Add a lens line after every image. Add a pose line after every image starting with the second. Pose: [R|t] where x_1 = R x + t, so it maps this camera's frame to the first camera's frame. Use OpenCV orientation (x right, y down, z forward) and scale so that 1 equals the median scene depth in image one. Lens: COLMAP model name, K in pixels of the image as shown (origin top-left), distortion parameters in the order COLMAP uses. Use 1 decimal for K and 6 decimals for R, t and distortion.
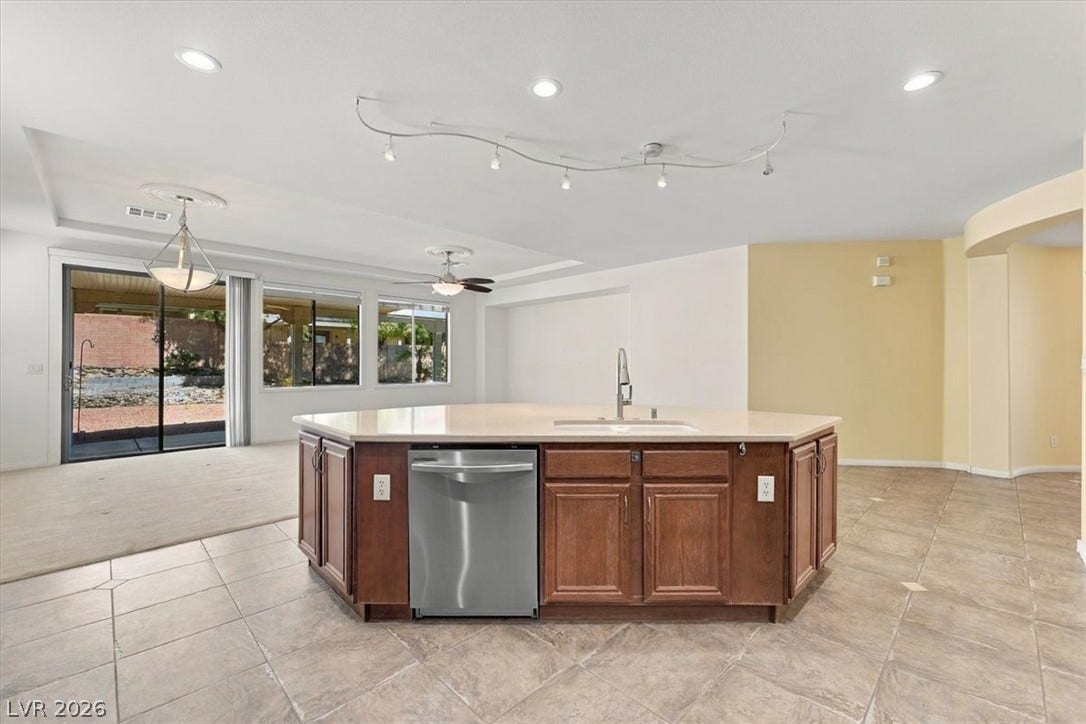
lens RADIAL K [[450.5, 0, 541.7], [0, 450.5, 366.0], [0, 0, 1]] dist [-0.000379, 0.000185]
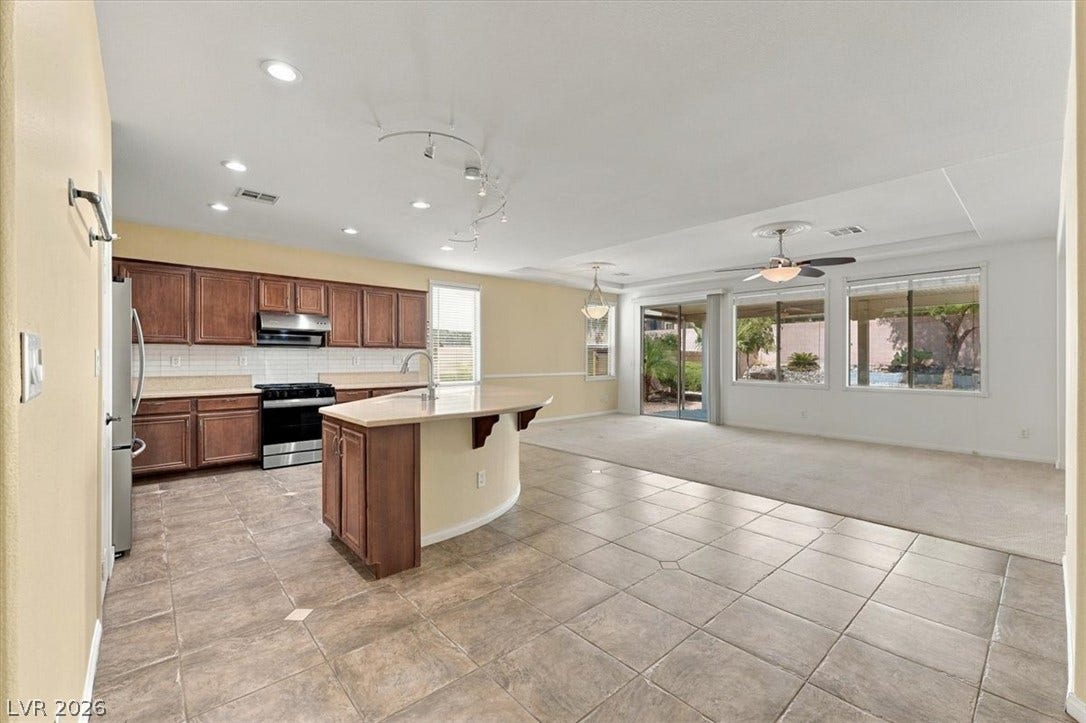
lens RADIAL K [[450.5, 0, 545.8], [0, 450.5, 359.7], [0, 0, 1]] dist [-0.000379, 0.000185]
pose [[-0.050570, -0.003992, -0.998713, 1.738342], [-0.005651, 0.999977, -0.003711, 0.000100], [0.998705, 0.005456, -0.050591, 1.577814]]
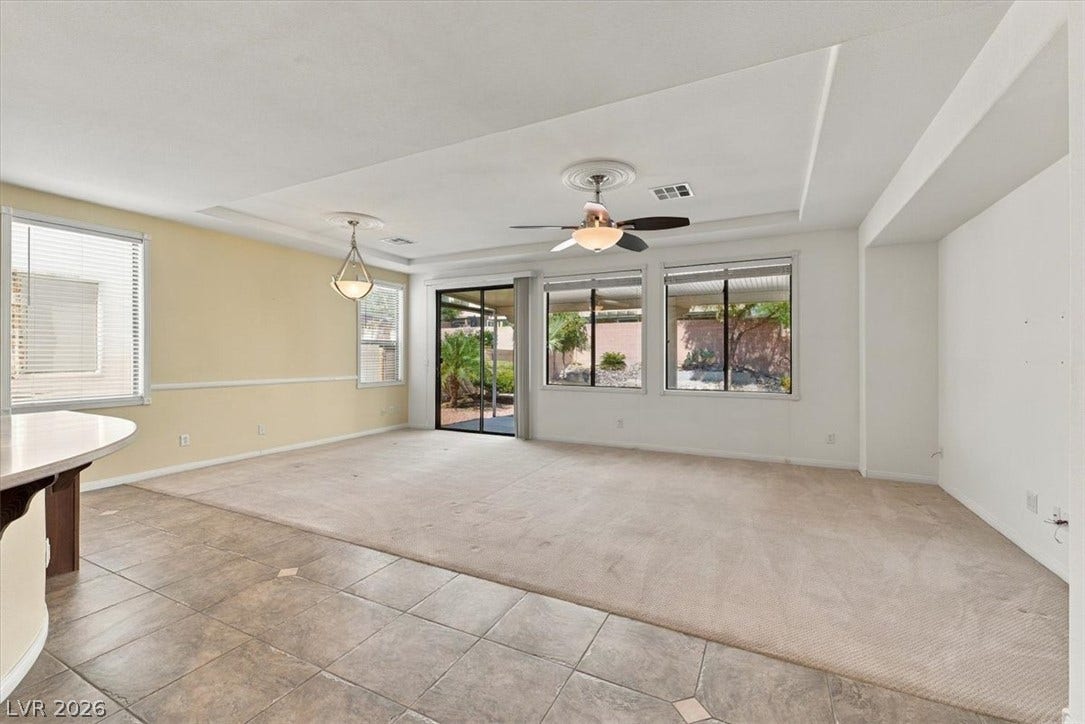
lens RADIAL K [[450.1, 0, 547.8], [0, 450.1, 359.3], [0, 0, 1]] dist [-0.000379, 0.000185]
pose [[0.324482, -0.002411, -0.945889, 0.929243], [-0.004166, 0.999983, -0.003978, -0.006391], [0.945883, 0.005232, 0.324467, 1.931090]]
